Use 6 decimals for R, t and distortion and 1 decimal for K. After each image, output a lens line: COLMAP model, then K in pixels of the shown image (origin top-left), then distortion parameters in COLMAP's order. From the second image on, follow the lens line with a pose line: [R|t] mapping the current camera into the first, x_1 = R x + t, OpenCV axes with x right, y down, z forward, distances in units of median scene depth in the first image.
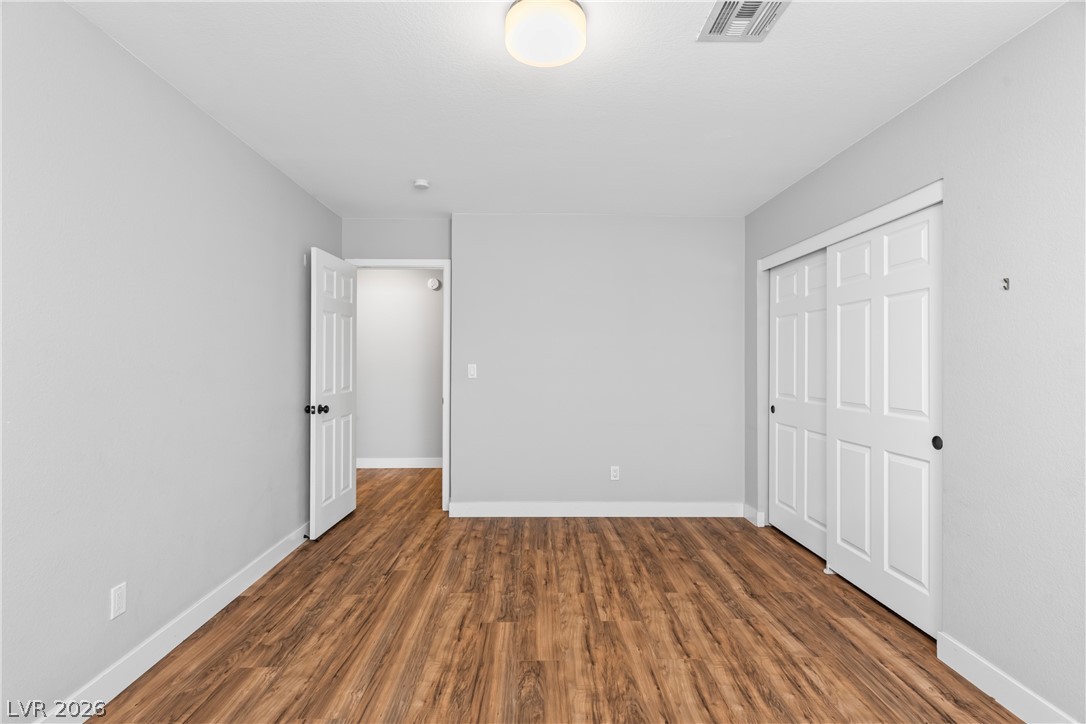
lens RADIAL K [[519.6, 0, 542.9], [0, 519.6, 365.8], [0, 0, 1]] dist [-0.004854, 0.001304]
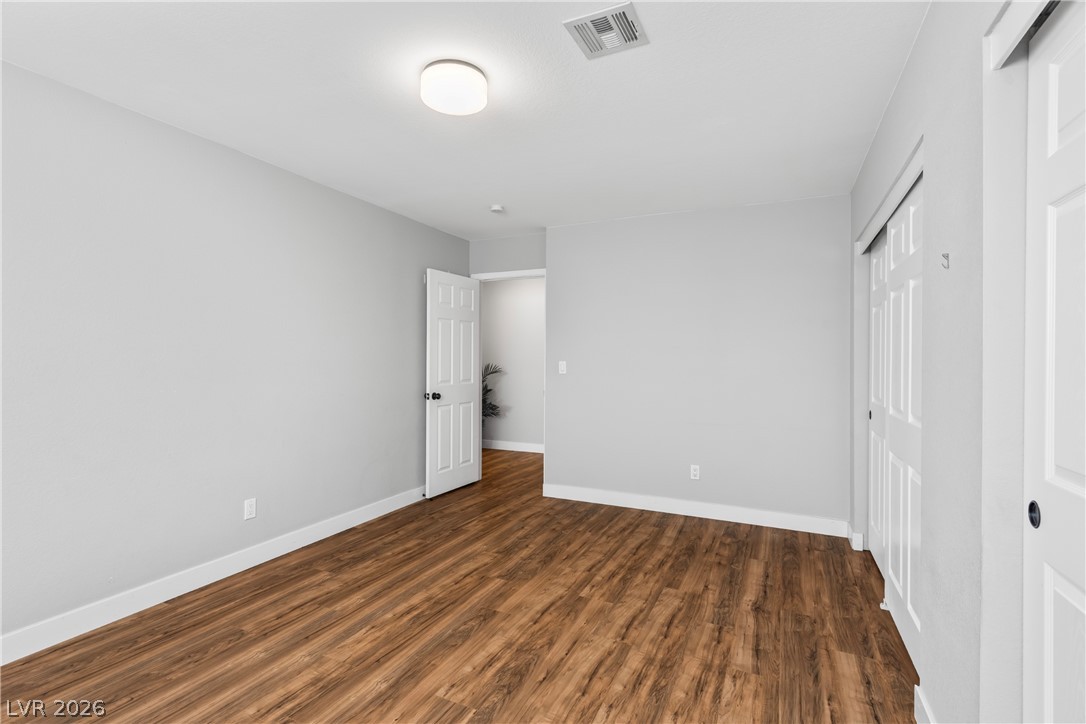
lens RADIAL K [[512.4, 0, 543.6], [0, 512.4, 362.6], [0, 0, 1]] dist [0.004993, -0.000638]
pose [[0.894410, 0.004119, -0.447229, 0.495736], [-0.006512, 0.999972, -0.003813, 0.007429], [0.447201, 0.006323, 0.894411, 0.002132]]
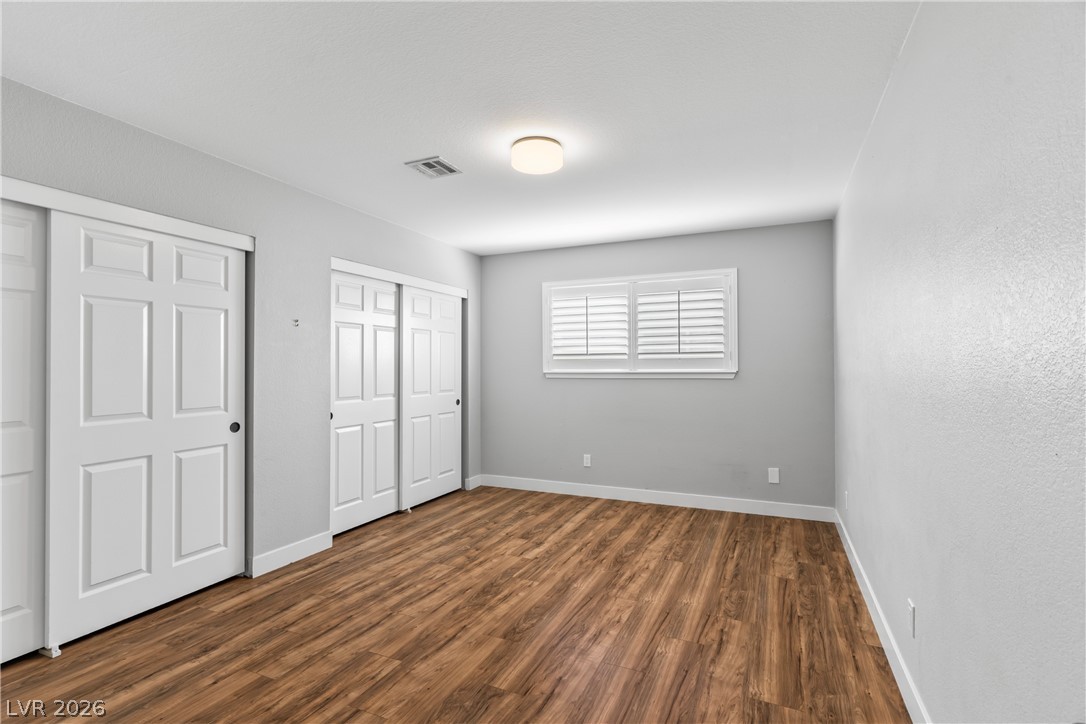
lens RADIAL K [[512.4, 0, 551.6], [0, 512.4, 368.1], [0, 0, 1]] dist [0.004993, -0.000638]
pose [[-0.906364, -0.003824, 0.422480, -0.456230], [0.002410, 0.999896, 0.014223, -0.017067], [-0.422490, 0.013909, -0.906261, 1.580095]]
